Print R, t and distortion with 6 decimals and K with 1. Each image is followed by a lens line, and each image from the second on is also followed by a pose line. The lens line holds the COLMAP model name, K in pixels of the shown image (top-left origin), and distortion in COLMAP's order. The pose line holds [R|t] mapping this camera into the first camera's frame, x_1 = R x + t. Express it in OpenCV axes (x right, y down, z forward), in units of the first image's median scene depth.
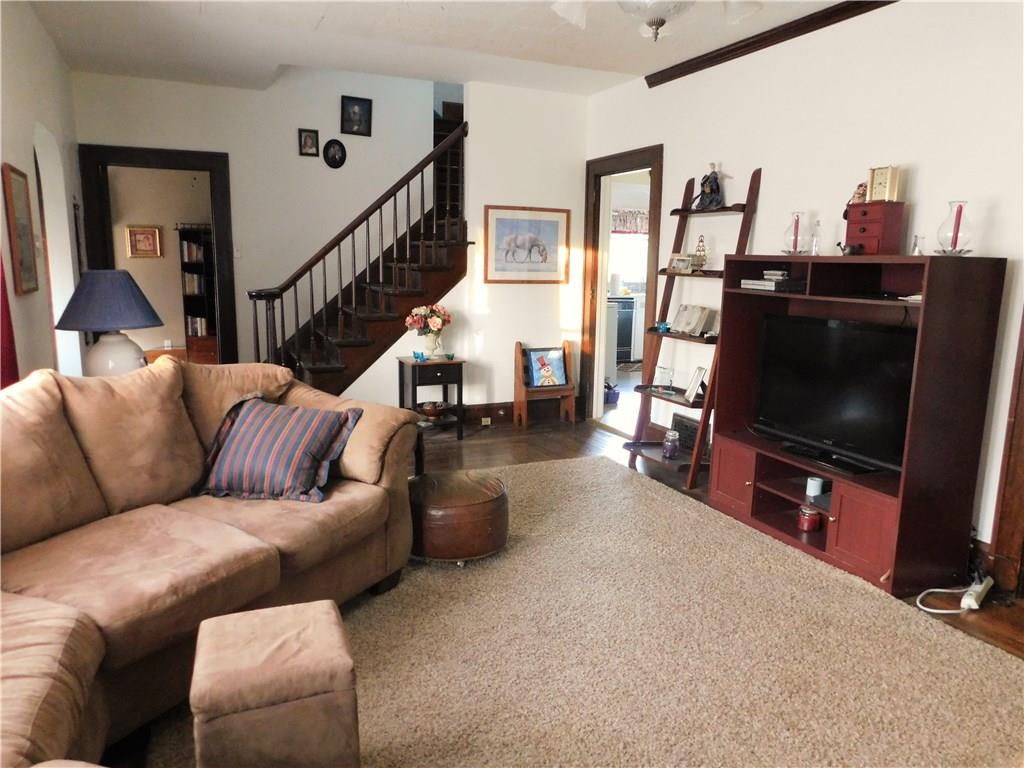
lens RADIAL K [[717.2, 0, 512.2], [0, 717.2, 384.5], [0, 0, 1]] dist [-0.041819, 0.031920]
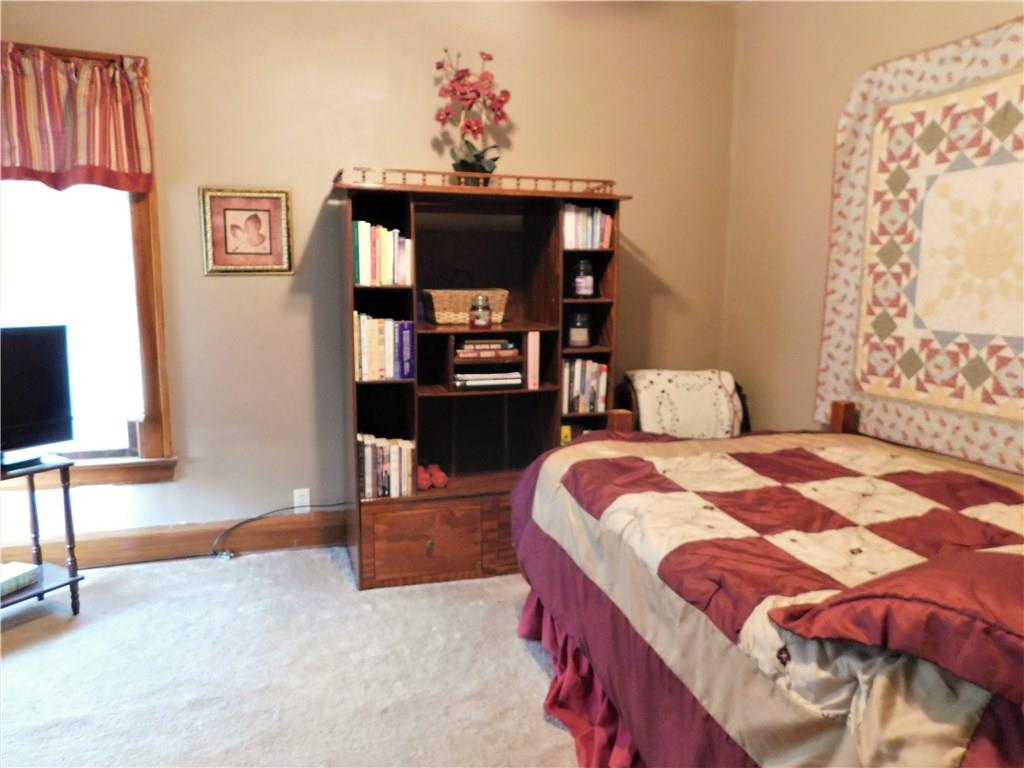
lens RADIAL K [[717.2, 0, 511.4], [0, 717.2, 384.3], [0, 0, 1]] dist [-0.041819, 0.031920]
pose [[0.993049, 0.011199, -0.117170, -0.342391], [-0.014041, 0.999626, -0.023460, -0.115619], [0.116864, 0.024942, 0.992835, 0.659429]]
